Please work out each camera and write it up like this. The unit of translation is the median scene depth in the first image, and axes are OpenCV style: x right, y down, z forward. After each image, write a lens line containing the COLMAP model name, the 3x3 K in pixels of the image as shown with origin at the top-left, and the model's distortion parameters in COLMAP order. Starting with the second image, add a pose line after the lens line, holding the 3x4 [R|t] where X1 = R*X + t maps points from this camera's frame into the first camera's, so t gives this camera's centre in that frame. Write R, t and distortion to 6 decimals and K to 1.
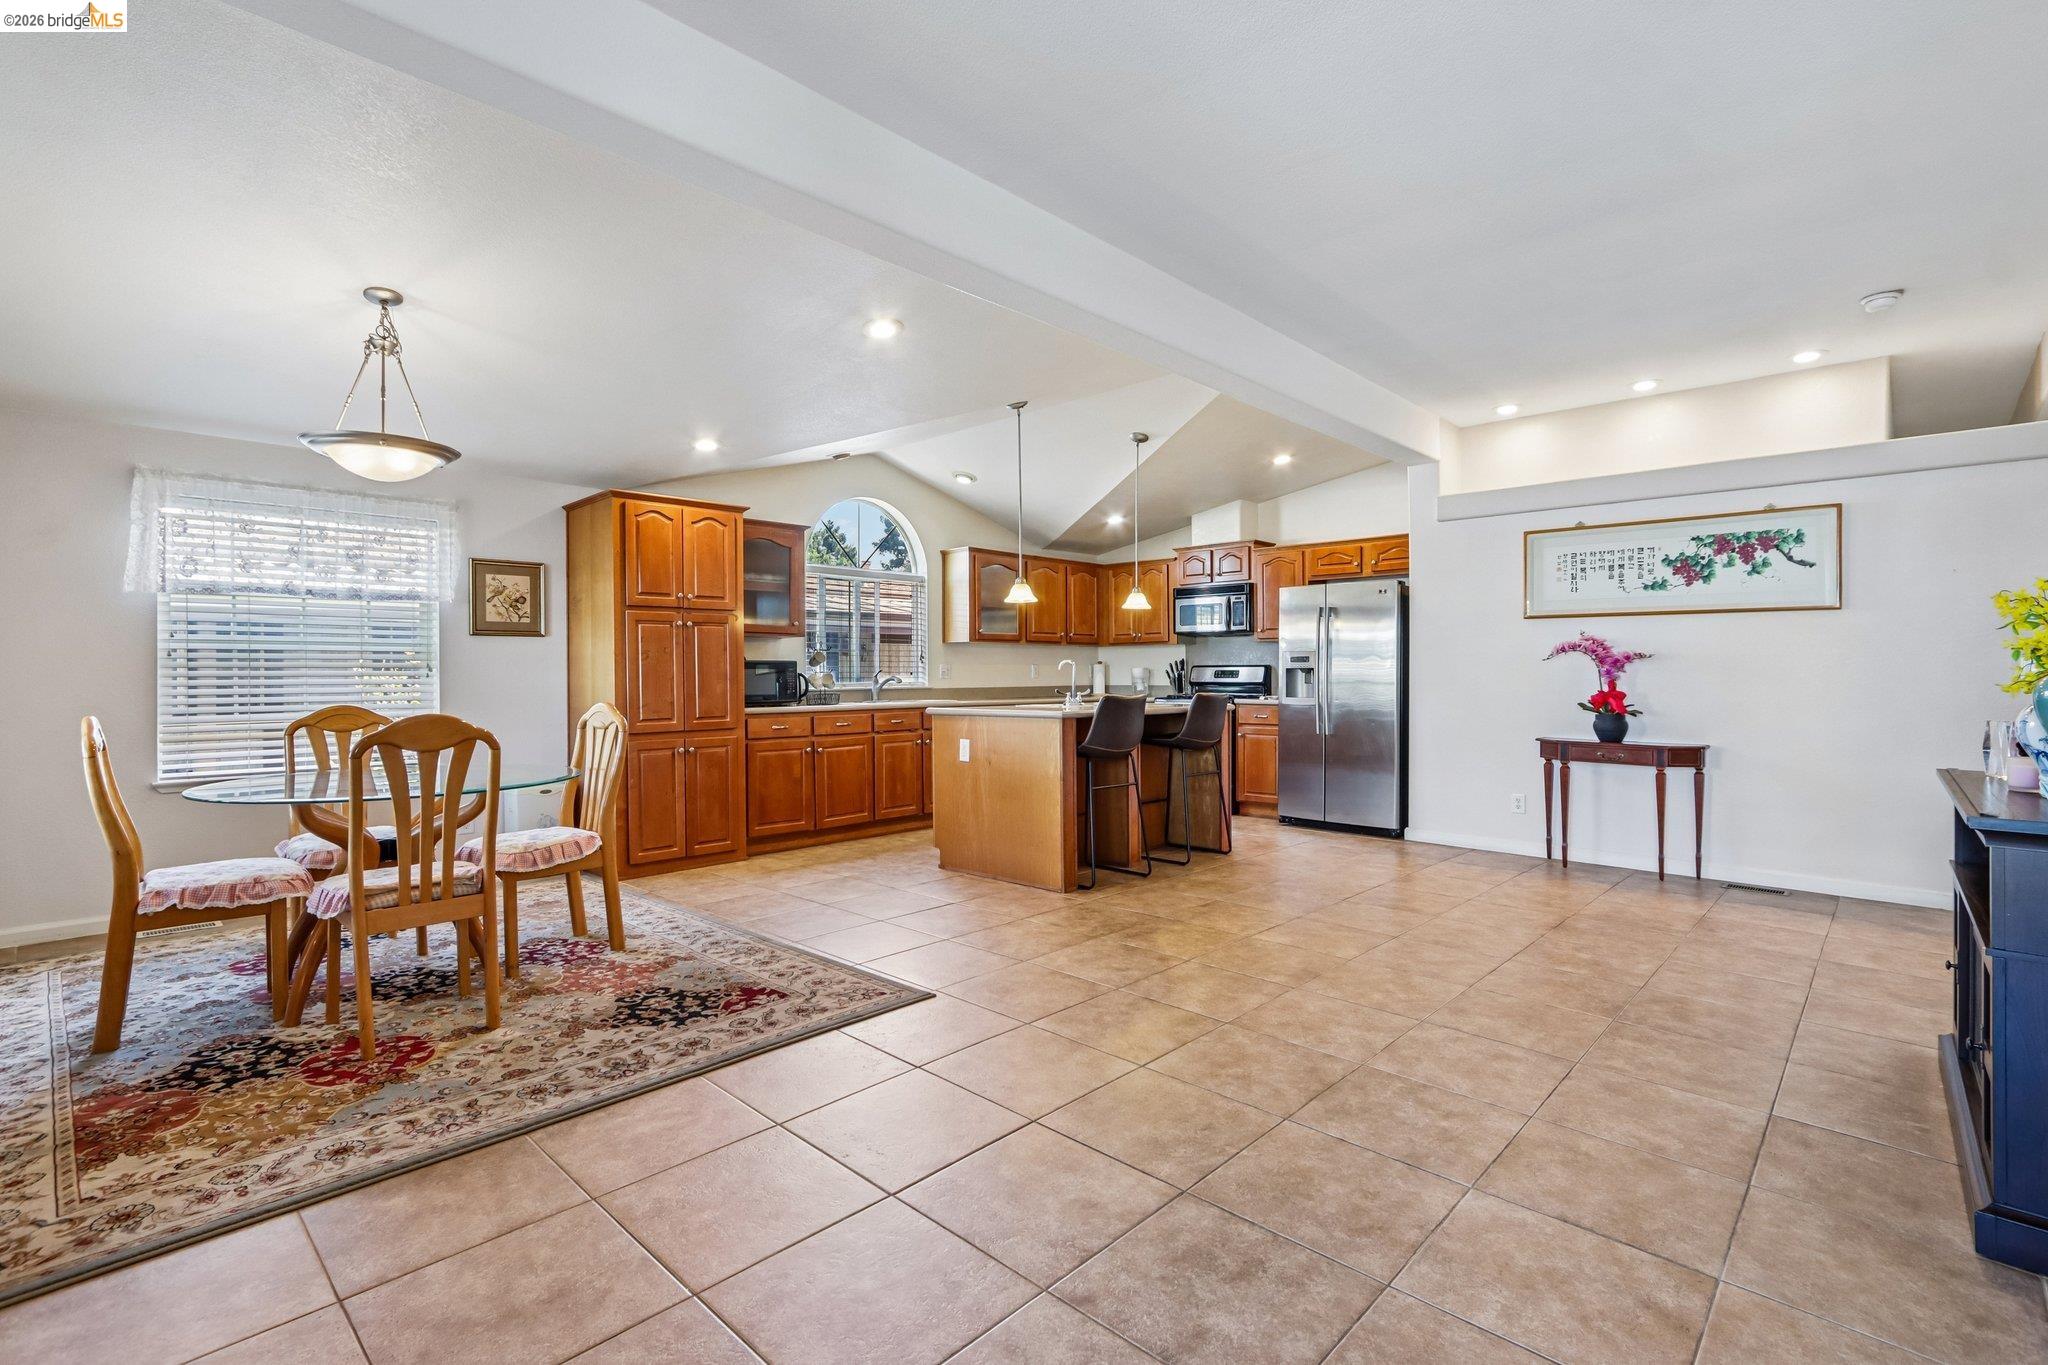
lens RADIAL K [[941.7, 0, 1025.2], [0, 941.7, 676.4], [0, 0, 1]] dist [-0.010328, 0.000791]
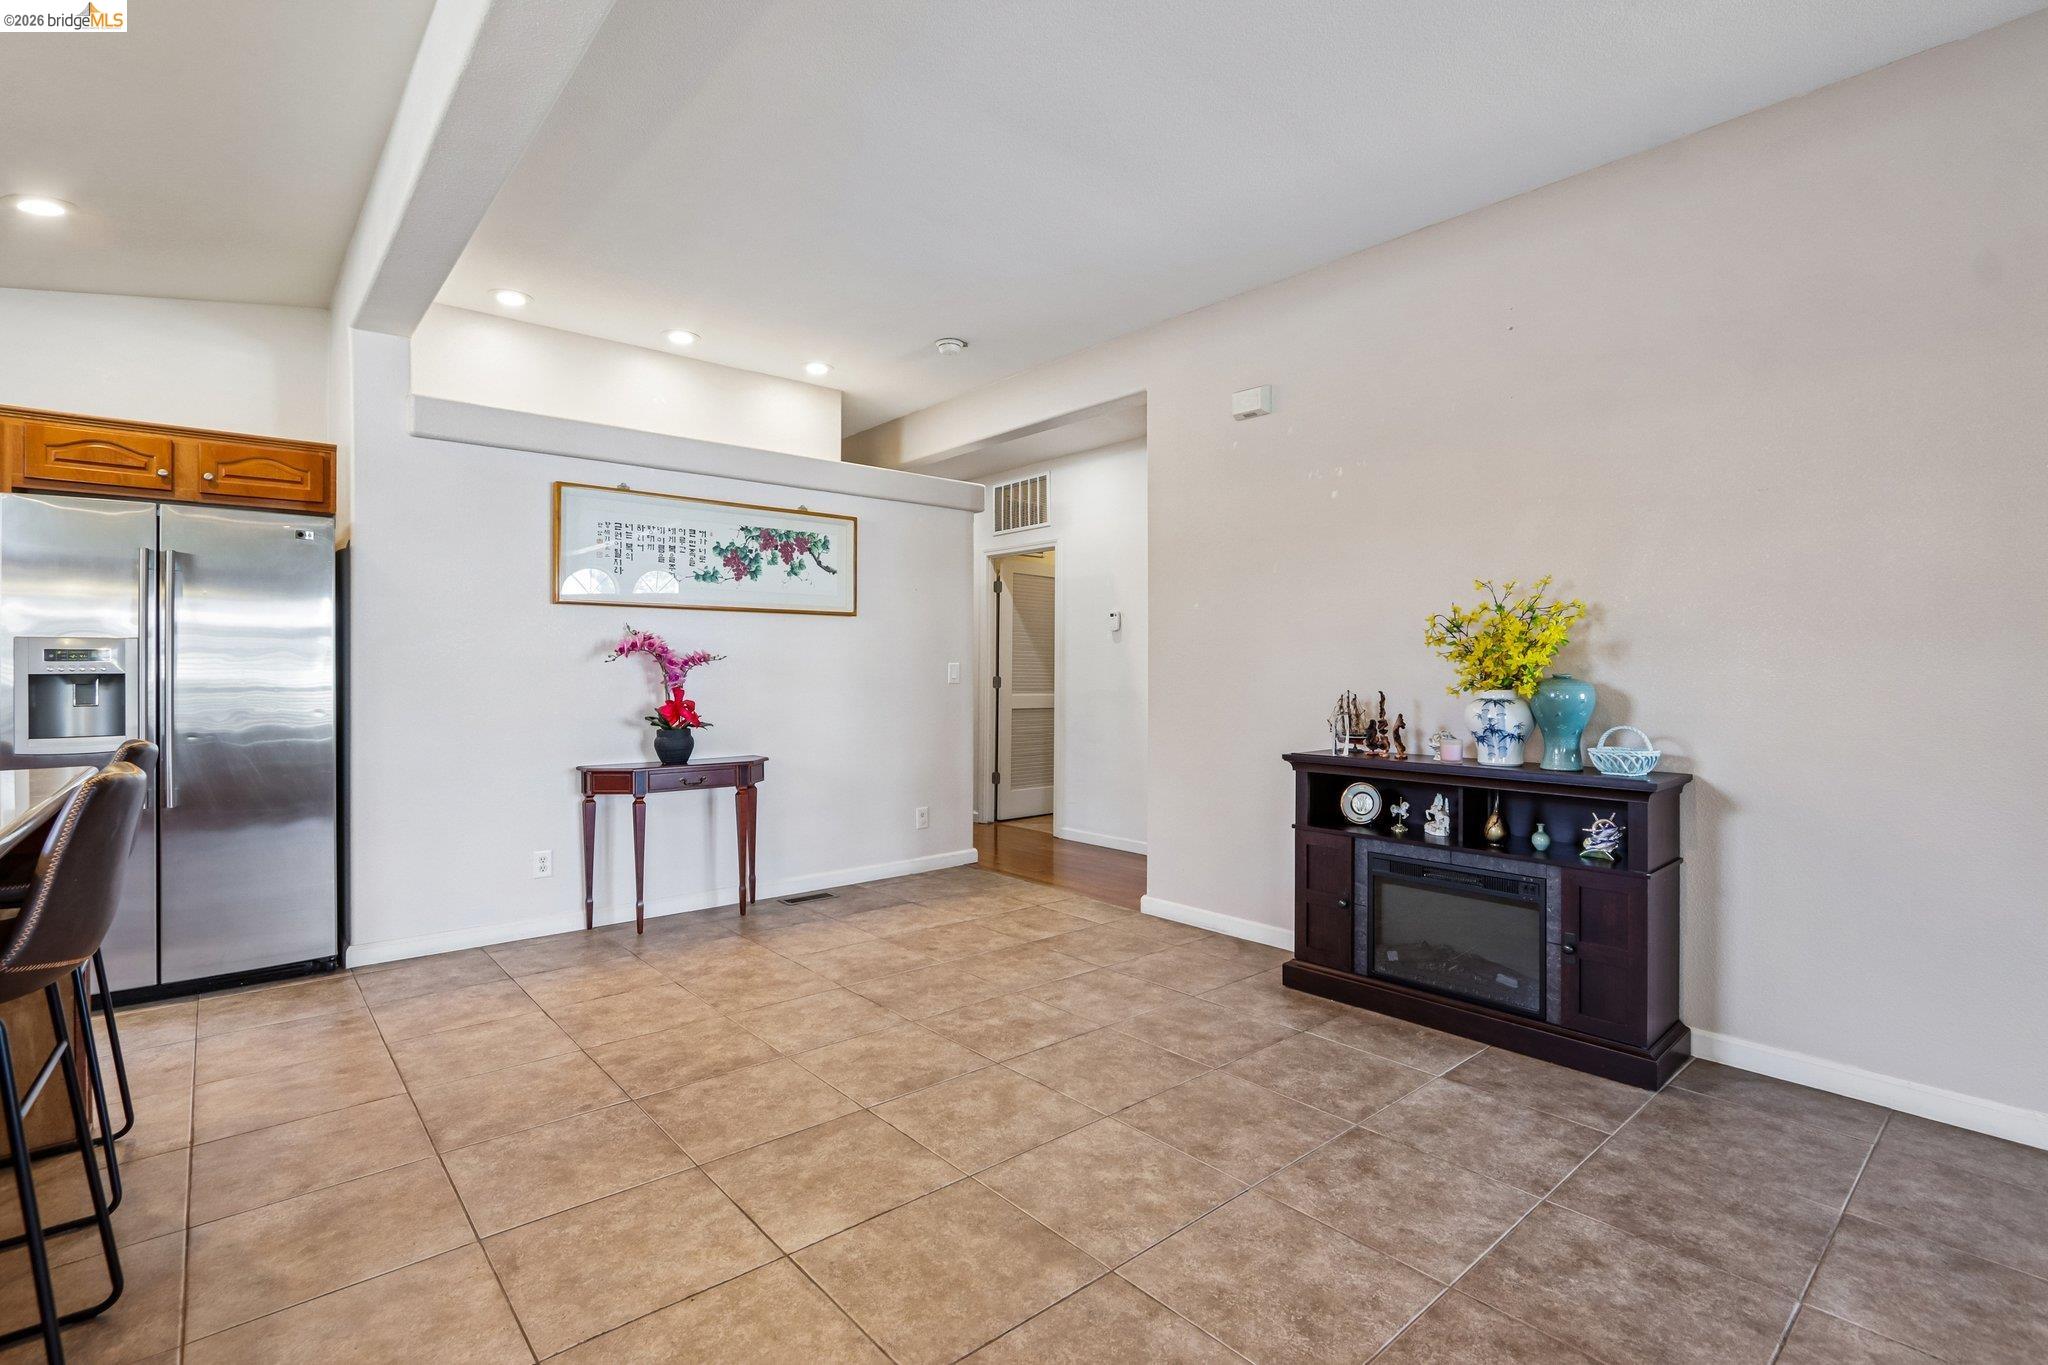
lens RADIAL K [[941.7, 0, 1034.8], [0, 941.7, 665.3], [0, 0, 1]] dist [-0.010328, 0.000791]
pose [[0.085252, 0.002096, 0.996357, -0.167837], [0.008269, 0.999962, -0.002811, -0.010352], [-0.996325, 0.008479, 0.085231, 0.655432]]
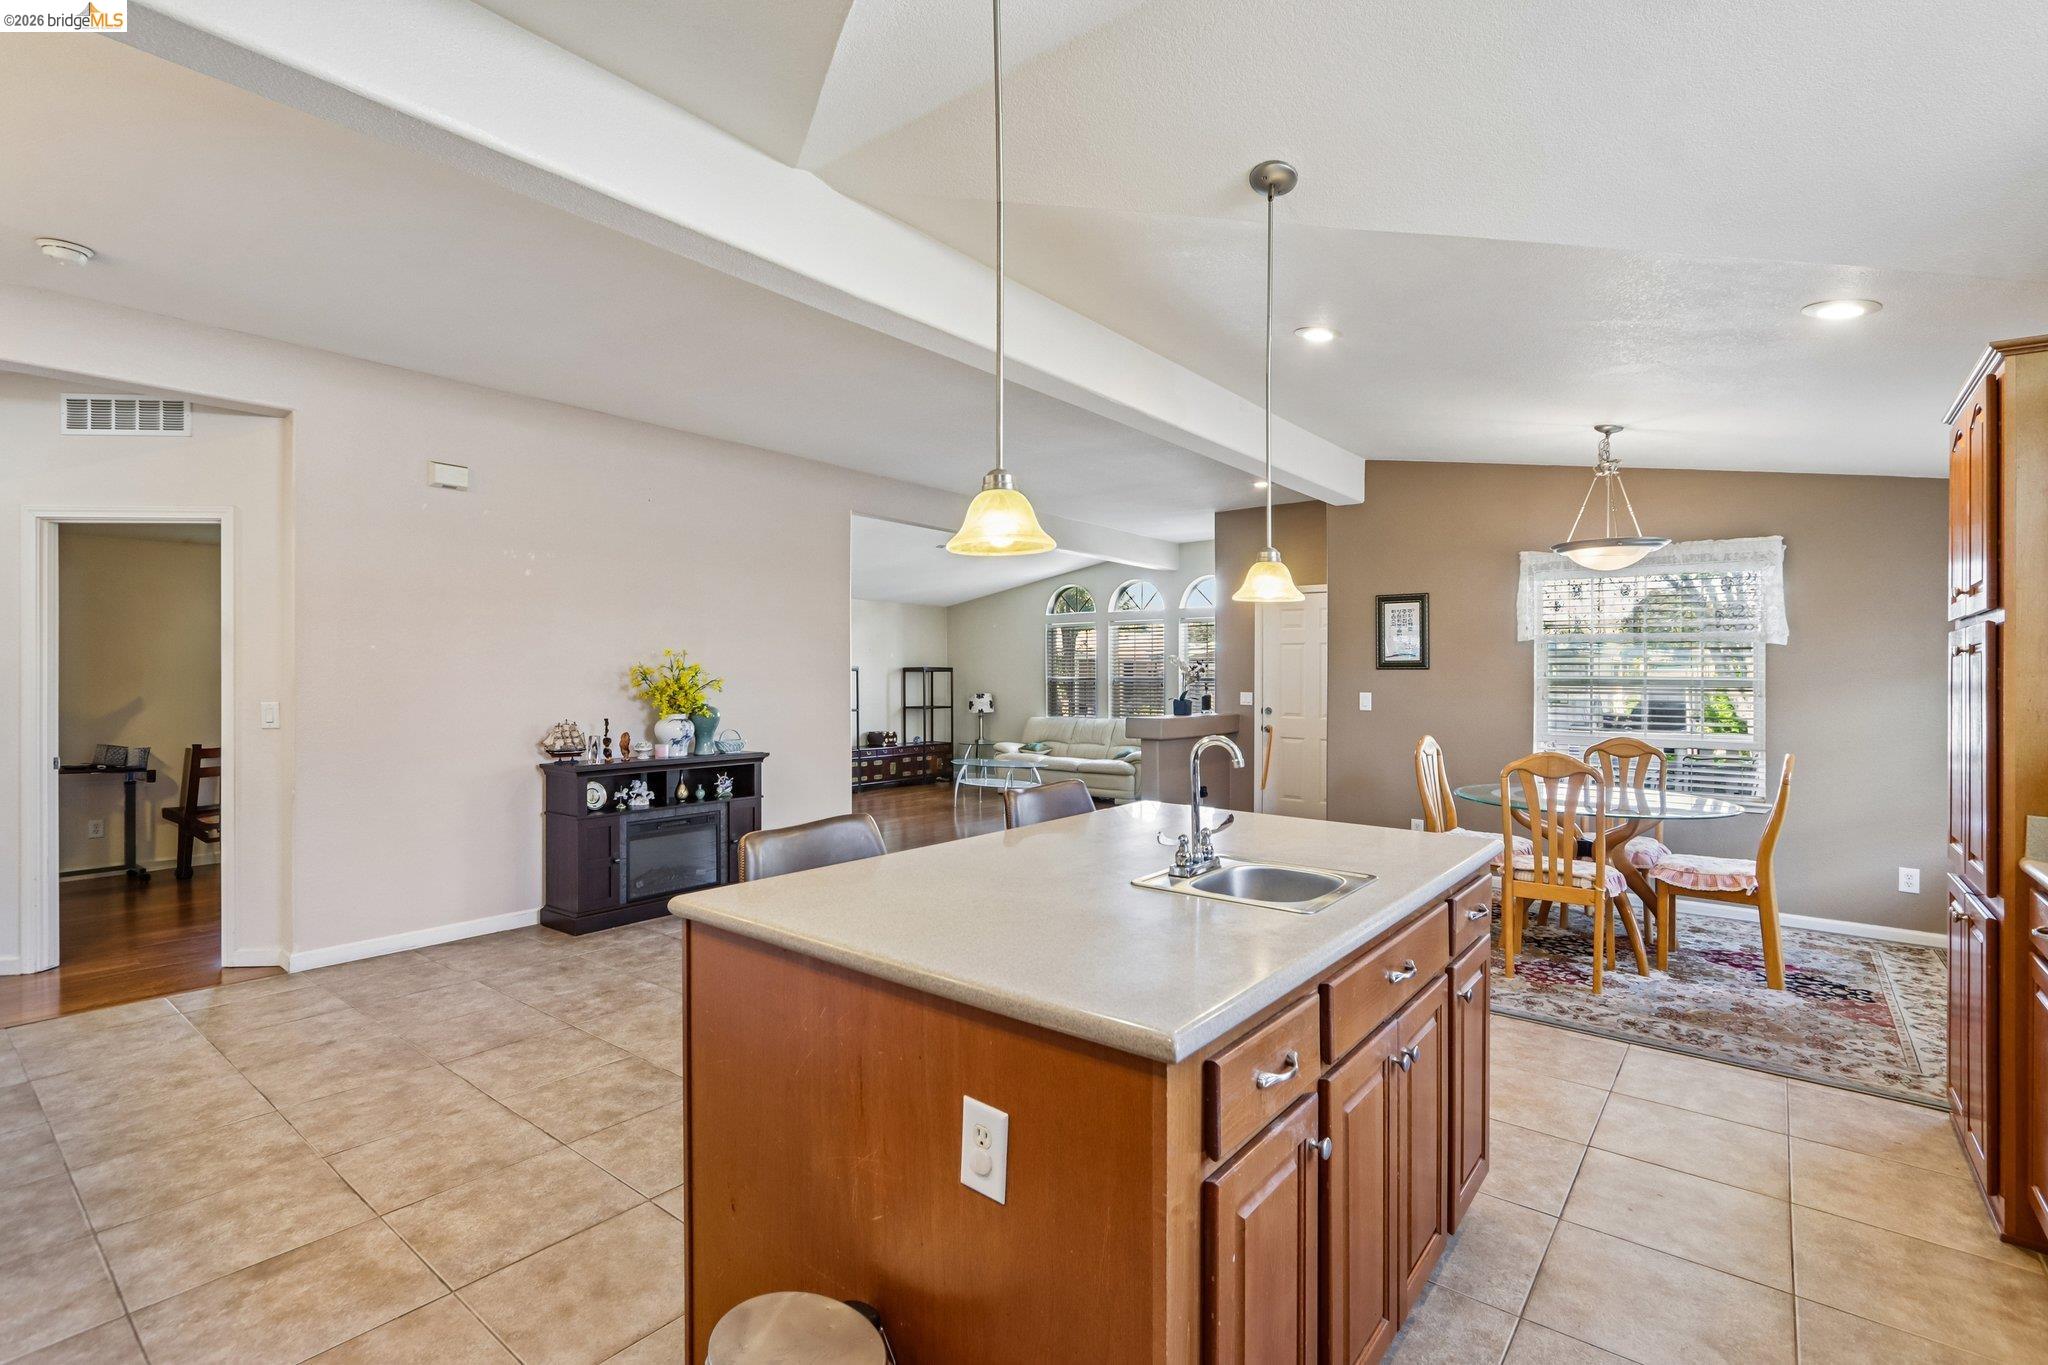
lens RADIAL K [[941.7, 0, 1043.4], [0, 941.7, 660.5], [0, 0, 1]] dist [-0.010328, 0.000791]
pose [[-0.994259, -0.004928, -0.106888, 0.163817], [-0.004144, 0.999963, -0.007552, -0.048120], [0.106921, -0.007065, -0.994242, 1.520247]]
